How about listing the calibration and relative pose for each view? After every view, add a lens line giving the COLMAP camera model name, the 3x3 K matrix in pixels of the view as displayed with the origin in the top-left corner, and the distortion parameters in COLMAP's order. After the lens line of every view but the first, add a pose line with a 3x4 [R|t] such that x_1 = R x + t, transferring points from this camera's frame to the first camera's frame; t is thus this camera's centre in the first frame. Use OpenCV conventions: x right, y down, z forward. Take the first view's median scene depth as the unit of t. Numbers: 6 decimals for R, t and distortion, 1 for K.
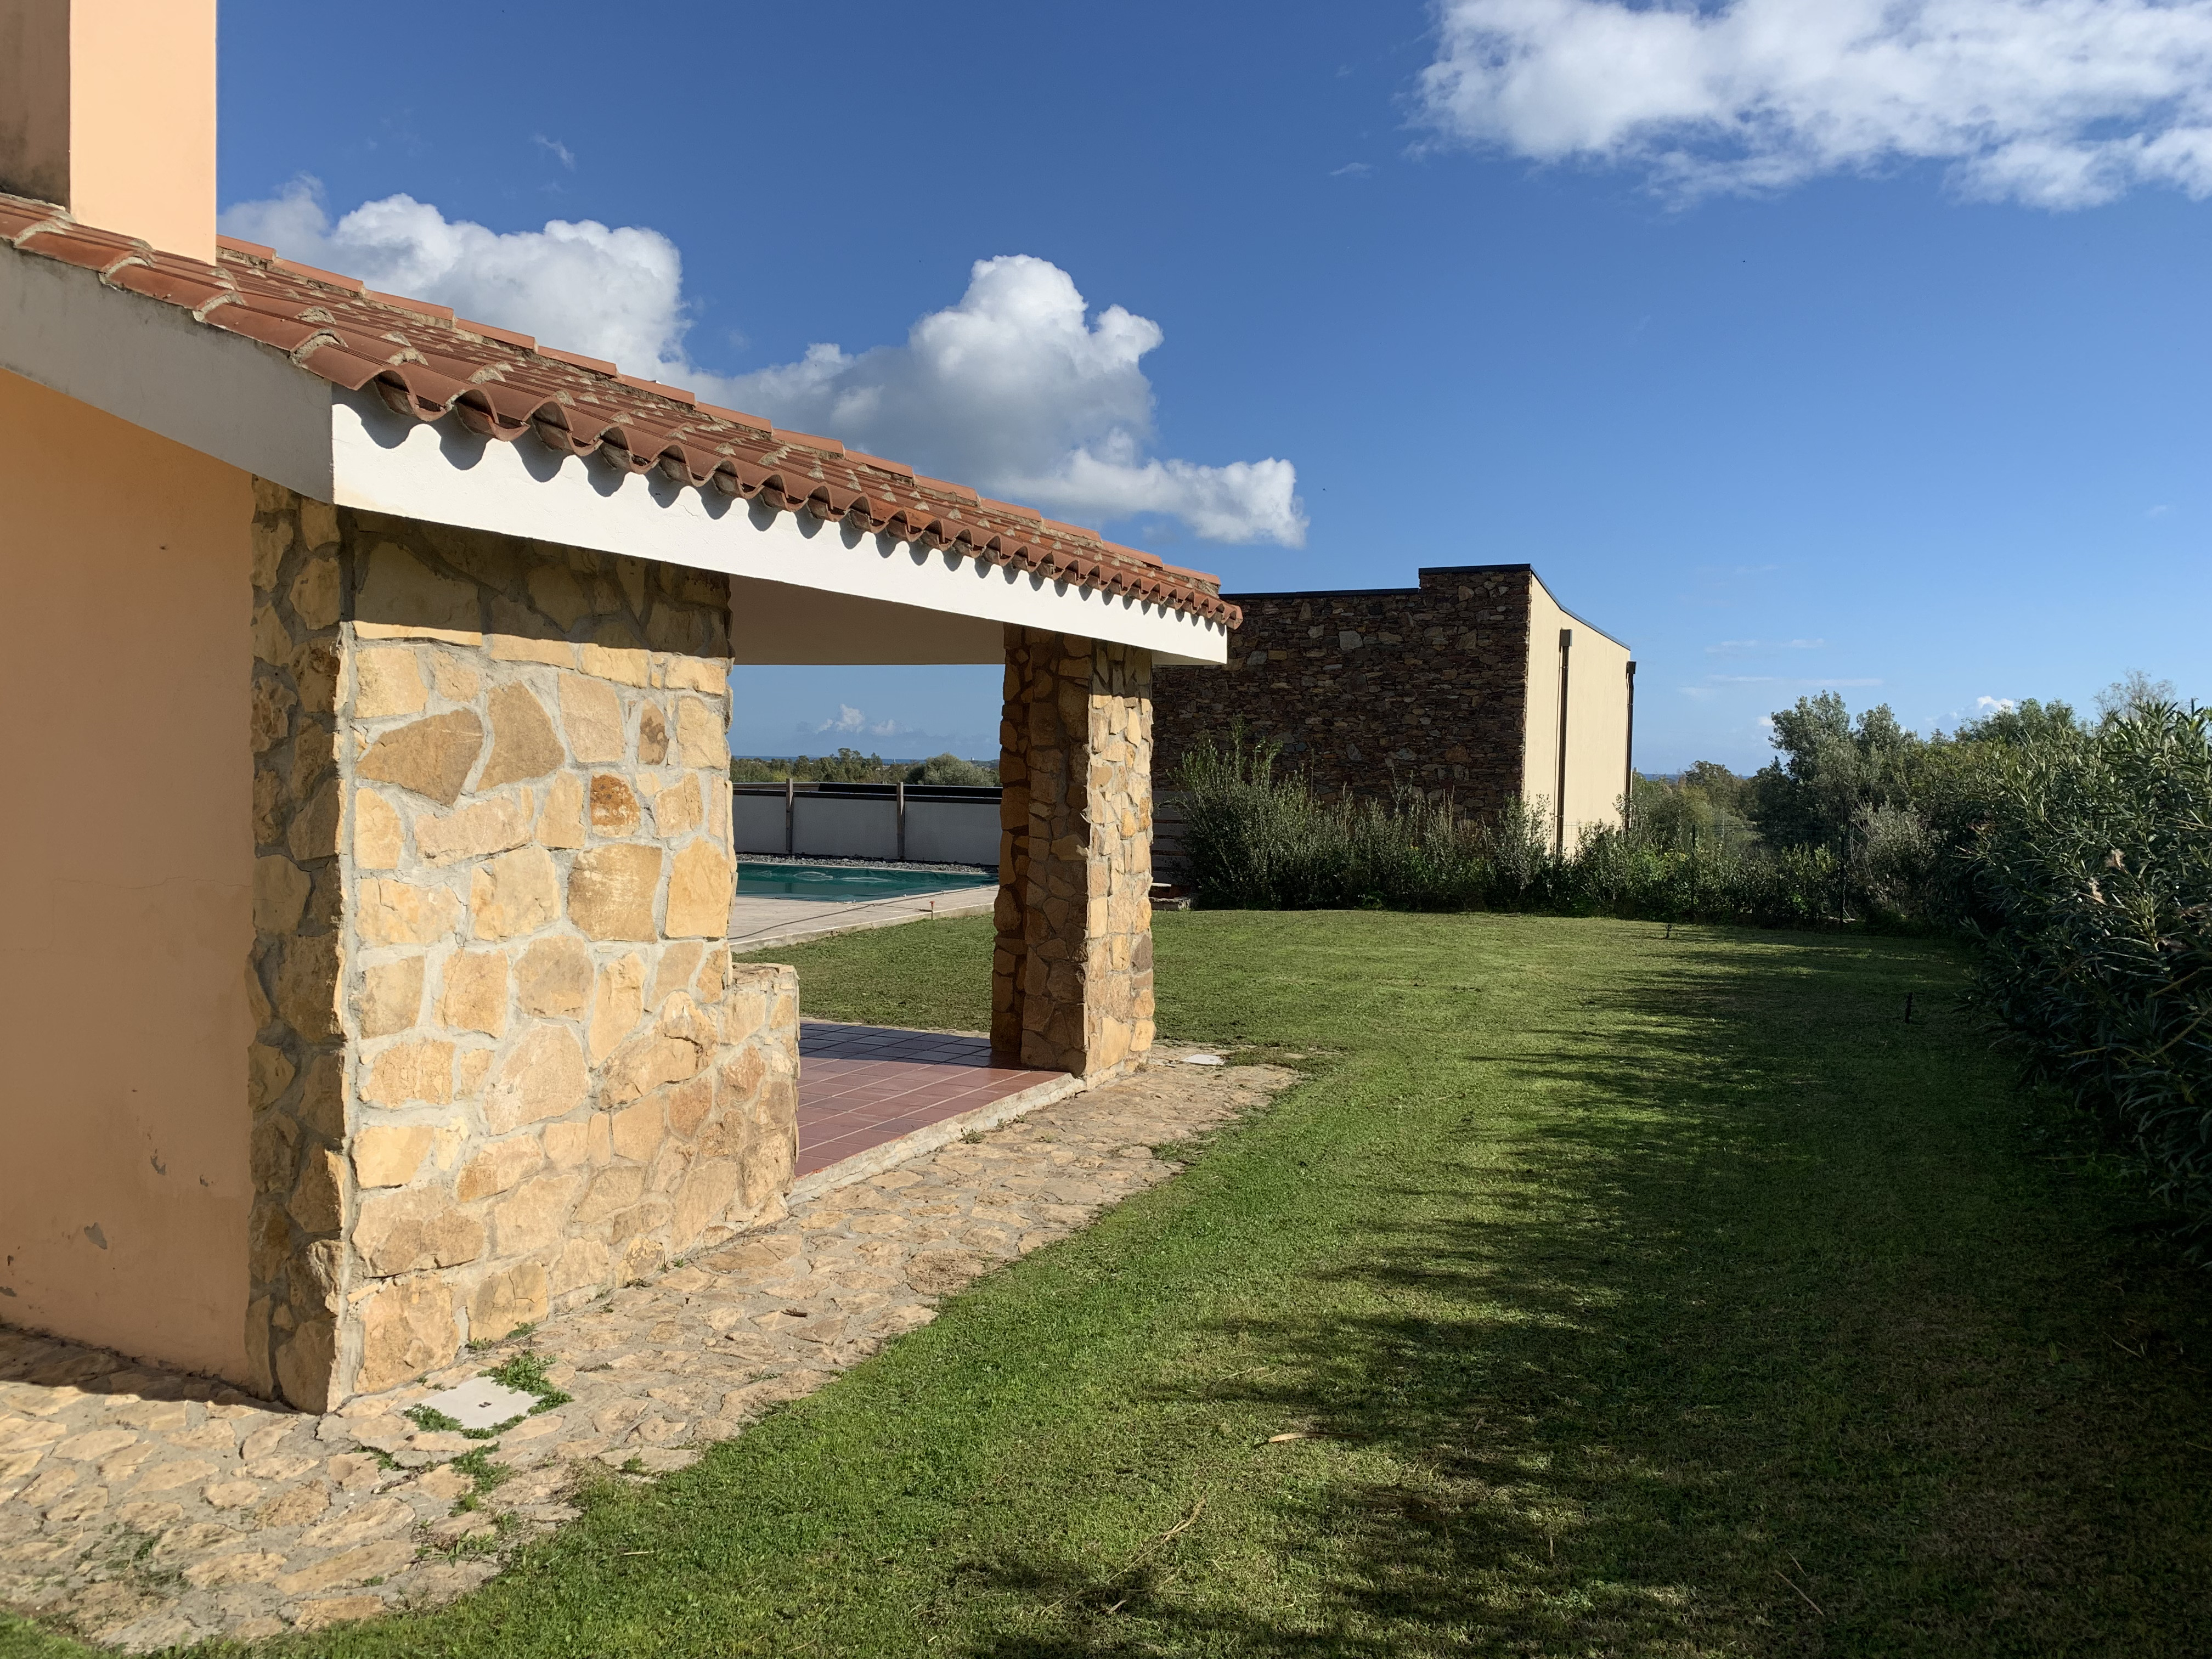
lens RADIAL K [[1660.6, 0, 1101.9], [0, 1660.6, 818.9], [0, 0, 1]] dist [0.144488, -0.214298]
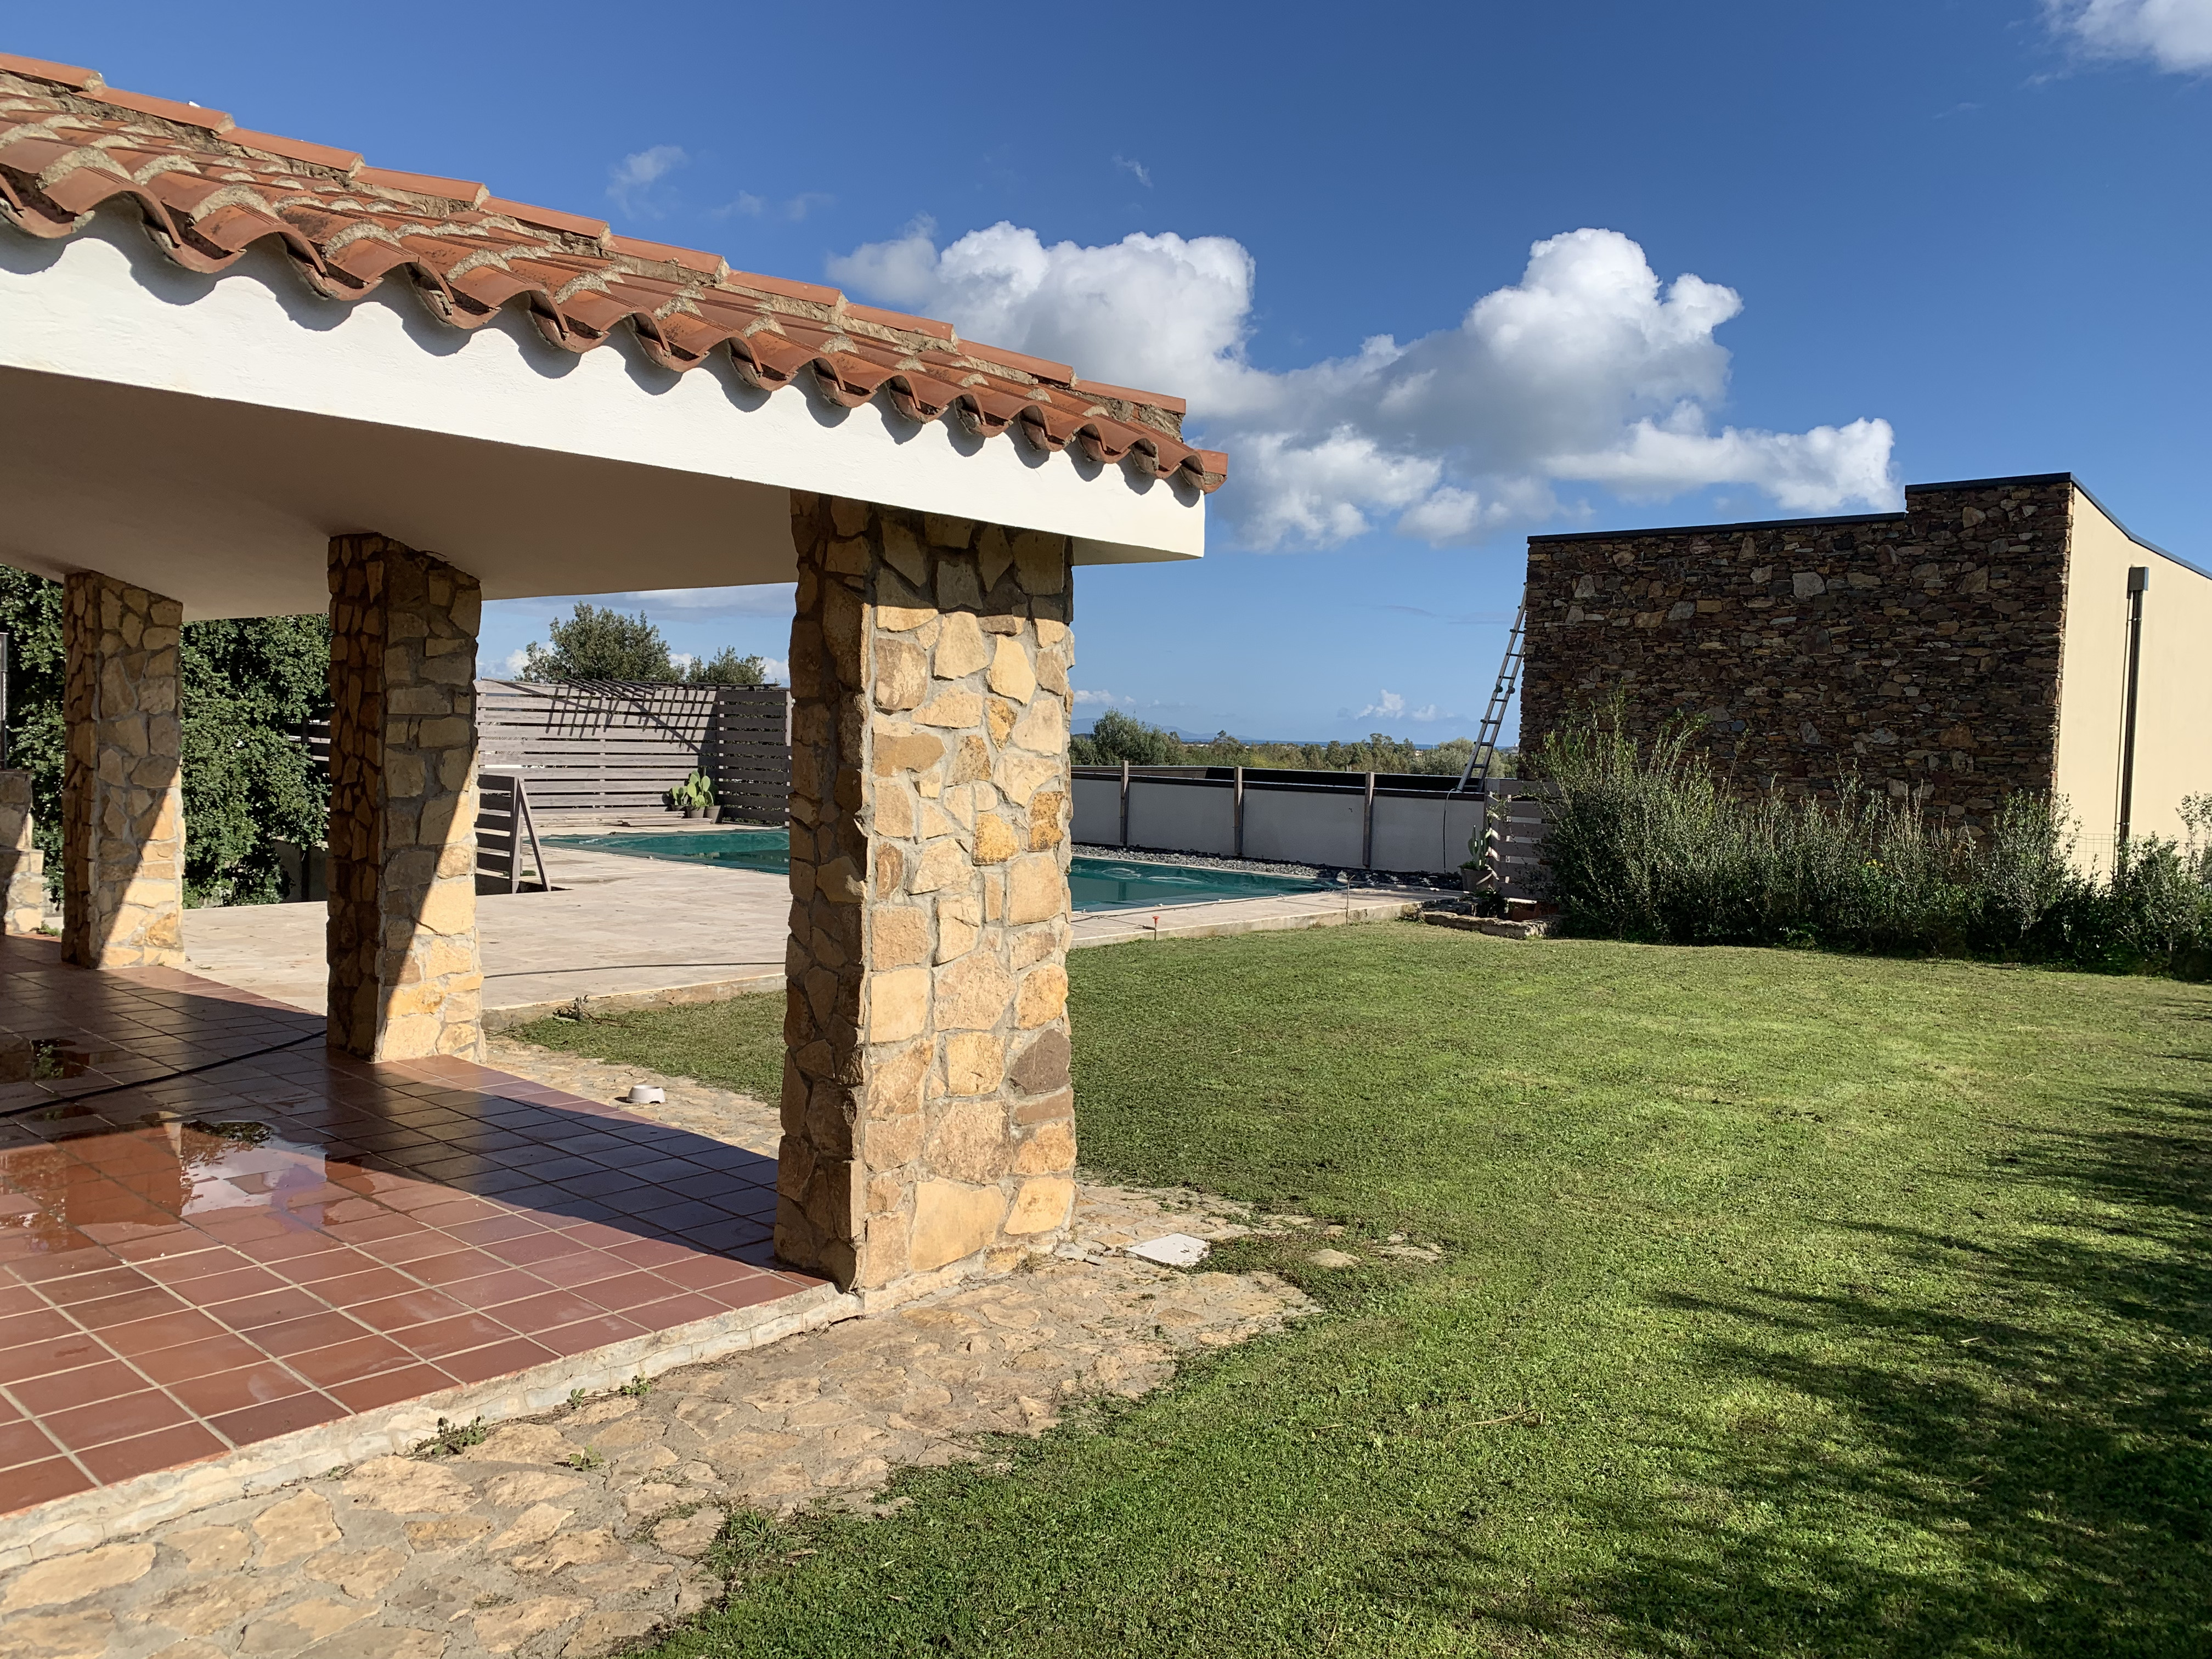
lens RADIAL K [[1684.7, 0, 1113.9], [0, 1684.7, 812.1], [0, 0, 1]] dist [0.005268, 0.007117]
pose [[0.951125, 0.020669, -0.308112, 0.089896], [-0.019202, 0.999785, 0.007793, -0.004330], [0.308207, -0.001496, 0.951318, 0.182215]]
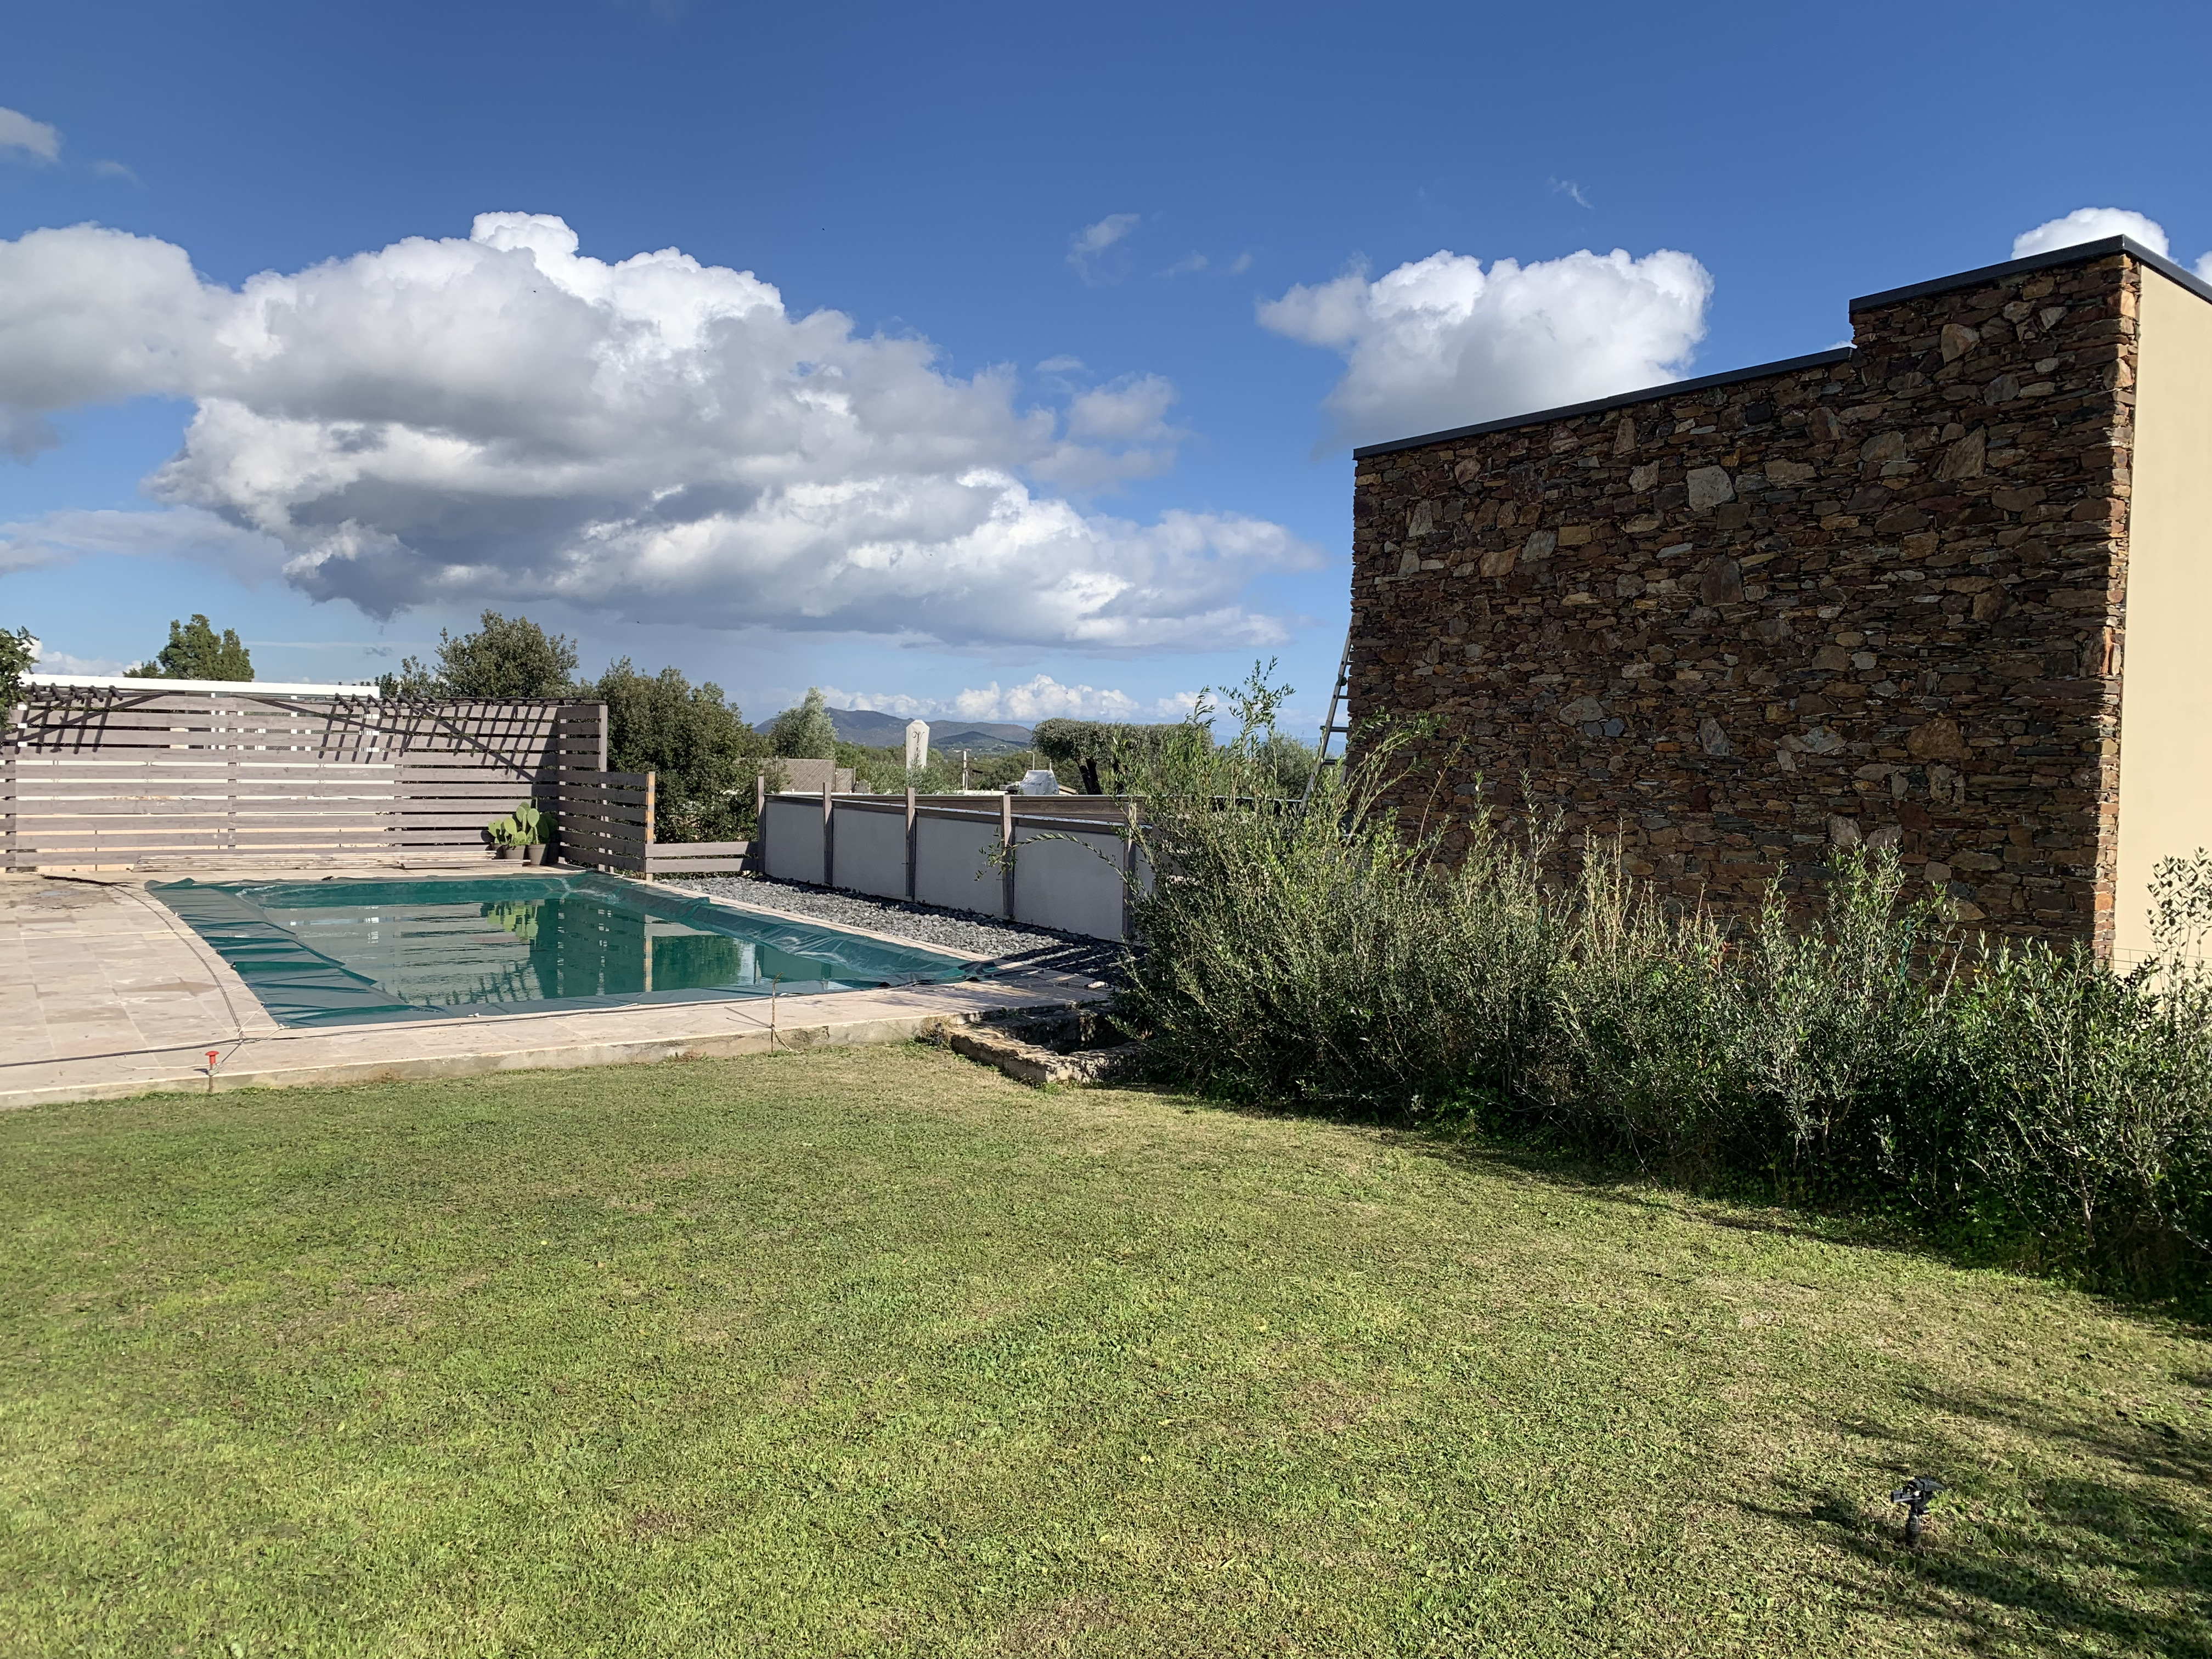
lens RADIAL K [[1683.0, 0, 1106.0], [0, 1683.0, 804.0], [0, 0, 1]] dist [0.021532, -0.013389]
pose [[0.845278, 0.013318, -0.534161, 0.262237], [-0.022695, 0.999682, -0.010990, -0.013919], [0.533845, 0.021412, 0.845312, 0.546371]]
